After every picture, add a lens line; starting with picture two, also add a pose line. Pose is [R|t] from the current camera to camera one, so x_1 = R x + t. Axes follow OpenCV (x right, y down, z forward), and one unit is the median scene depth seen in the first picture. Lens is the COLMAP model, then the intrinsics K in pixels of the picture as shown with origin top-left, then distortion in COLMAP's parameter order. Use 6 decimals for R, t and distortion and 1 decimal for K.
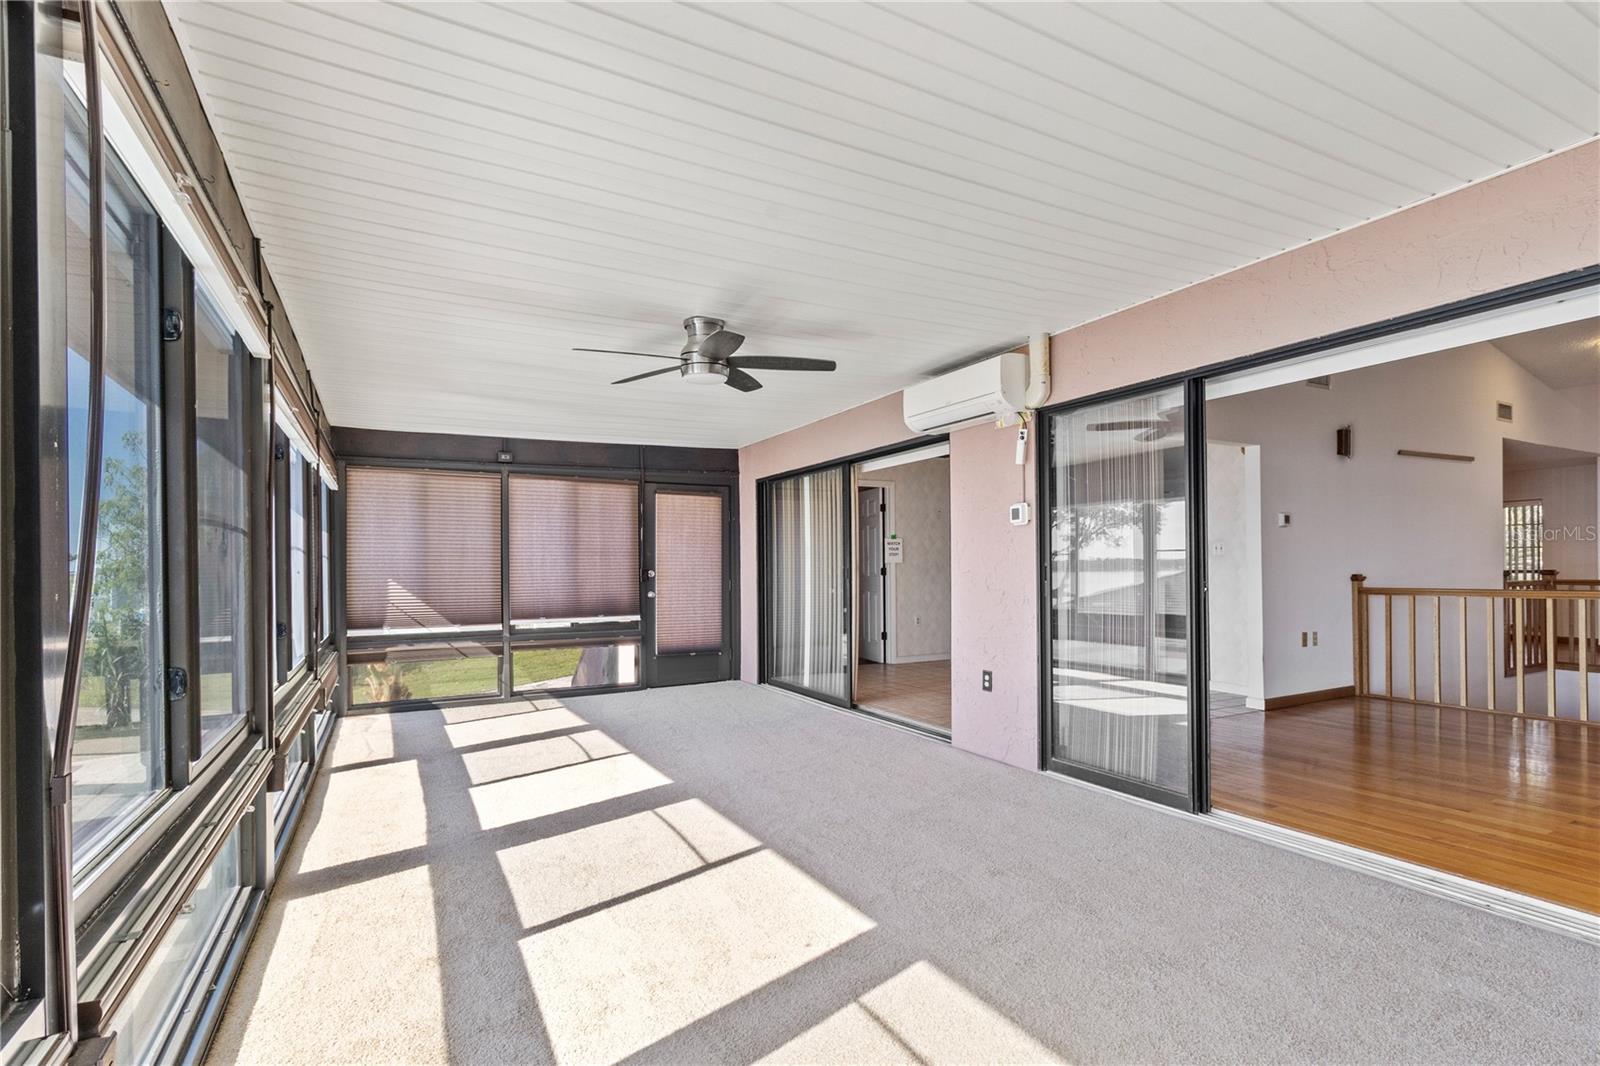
lens RADIAL K [[755.3, 0, 794.4], [0, 755.3, 564.1], [0, 0, 1]] dist [-0.002355, 0.000881]
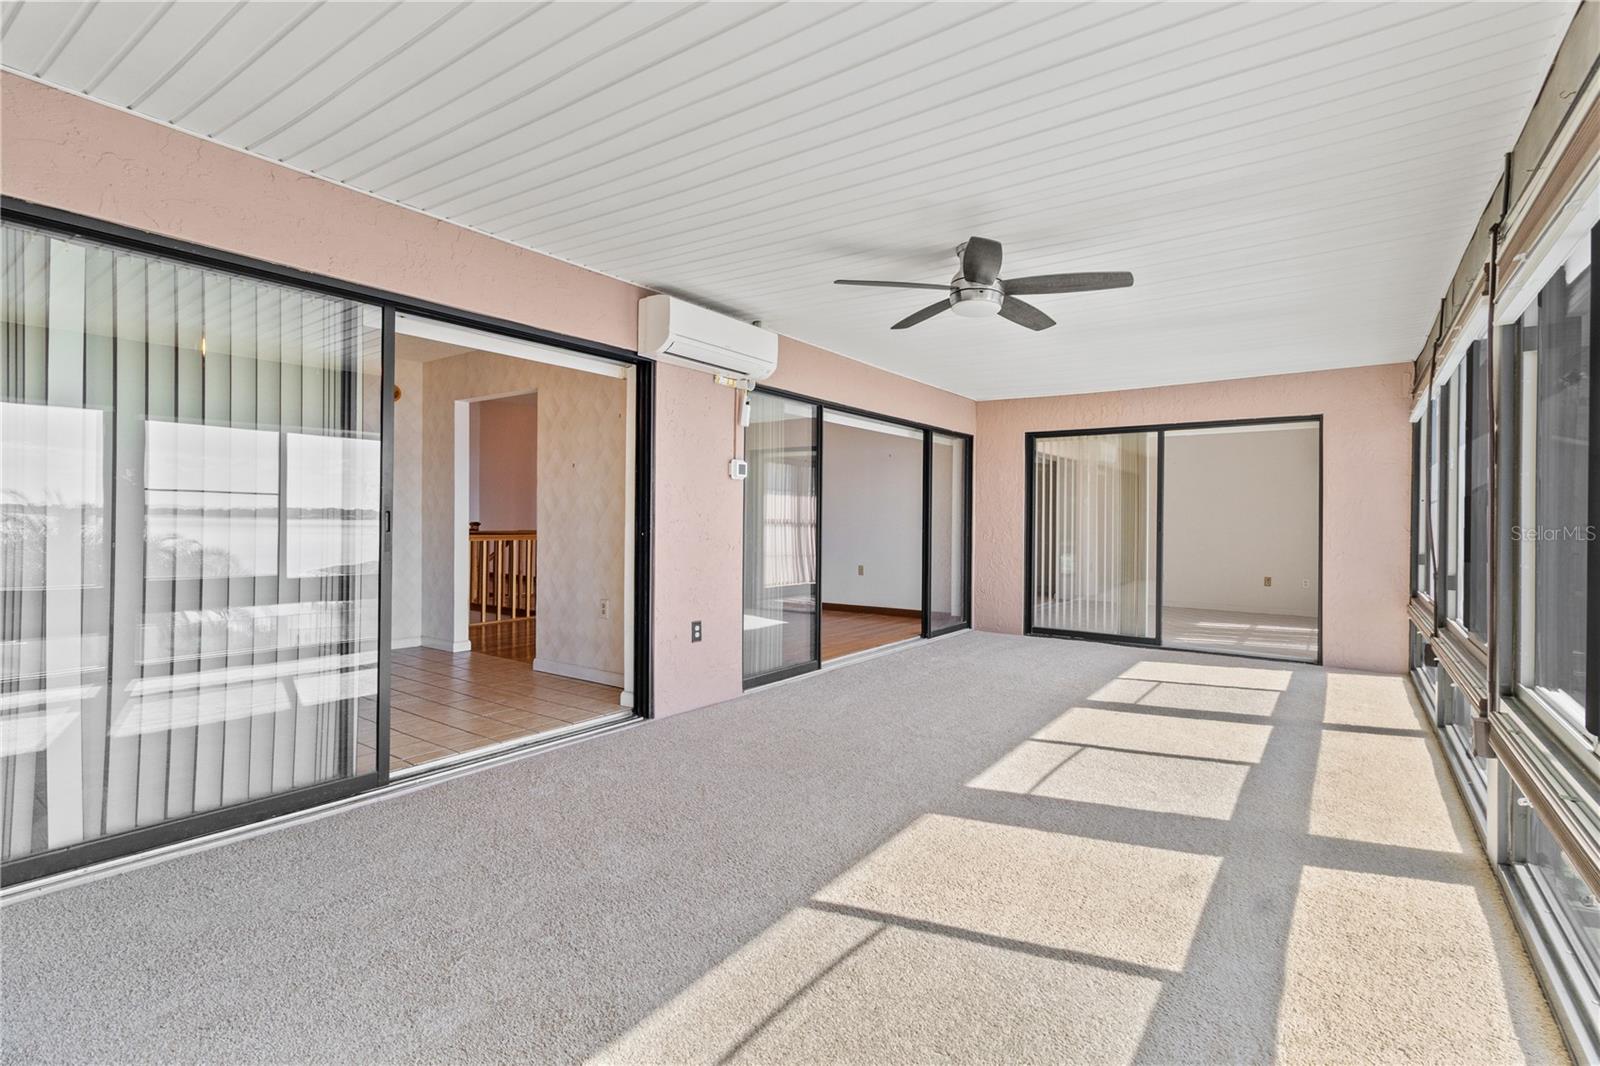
lens RADIAL K [[755.3, 0, 806.3], [0, 755.3, 540.0], [0, 0, 1]] dist [-0.002355, 0.000881]
pose [[-0.456690, -0.017399, 0.889456, -2.701652], [-0.016608, 0.999801, 0.011030, 0.086738], [-0.889471, -0.009735, -0.456888, 5.224804]]
